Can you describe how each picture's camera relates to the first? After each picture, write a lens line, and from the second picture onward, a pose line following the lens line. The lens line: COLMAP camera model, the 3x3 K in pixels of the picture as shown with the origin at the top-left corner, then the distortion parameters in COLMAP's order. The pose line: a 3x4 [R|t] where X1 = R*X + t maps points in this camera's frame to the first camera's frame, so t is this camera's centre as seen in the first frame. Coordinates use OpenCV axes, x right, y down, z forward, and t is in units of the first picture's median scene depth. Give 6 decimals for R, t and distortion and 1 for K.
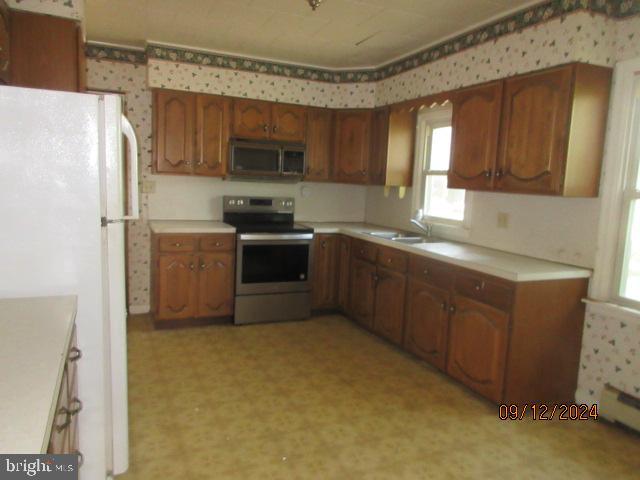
lens RADIAL K [[465.7, 0, 320.0], [0, 465.7, 240.0], [0, 0, 1]] dist [0.000499, 0.067523]
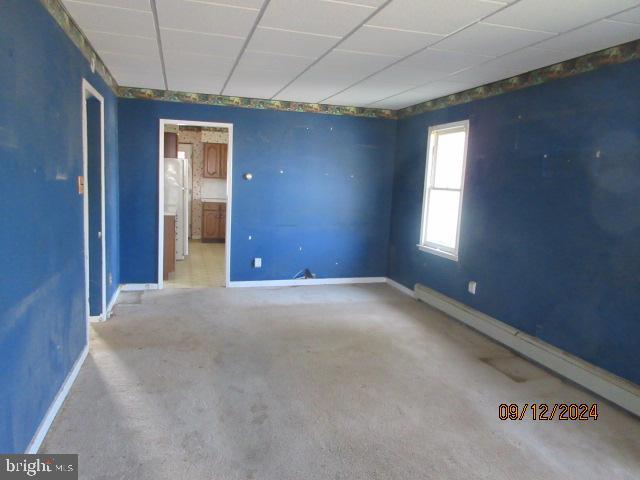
lens RADIAL K [[463.7, 0, 320.0], [0, 463.7, 240.0], [0, 0, 1]] dist [-0.001986, -0.003136]
pose [[0.992448, 0.016003, -0.121621, 0.513077], [-0.017470, 0.999787, -0.011002, 0.184738], [0.121419, 0.013044, 0.992516, -1.232376]]
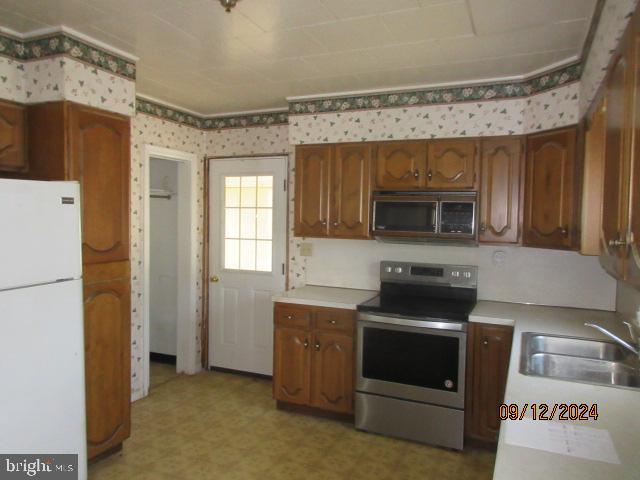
lens RADIAL K [[497.2, 0, 320.0], [0, 497.2, 240.0], [0, 0, 1]] dist [-0.002775, 0.163866]
pose [[0.682034, 0.004983, -0.731303, 0.383391], [-0.079539, 0.994550, -0.067403, -0.070294], [0.726982, 0.104138, 0.678714, 0.359833]]
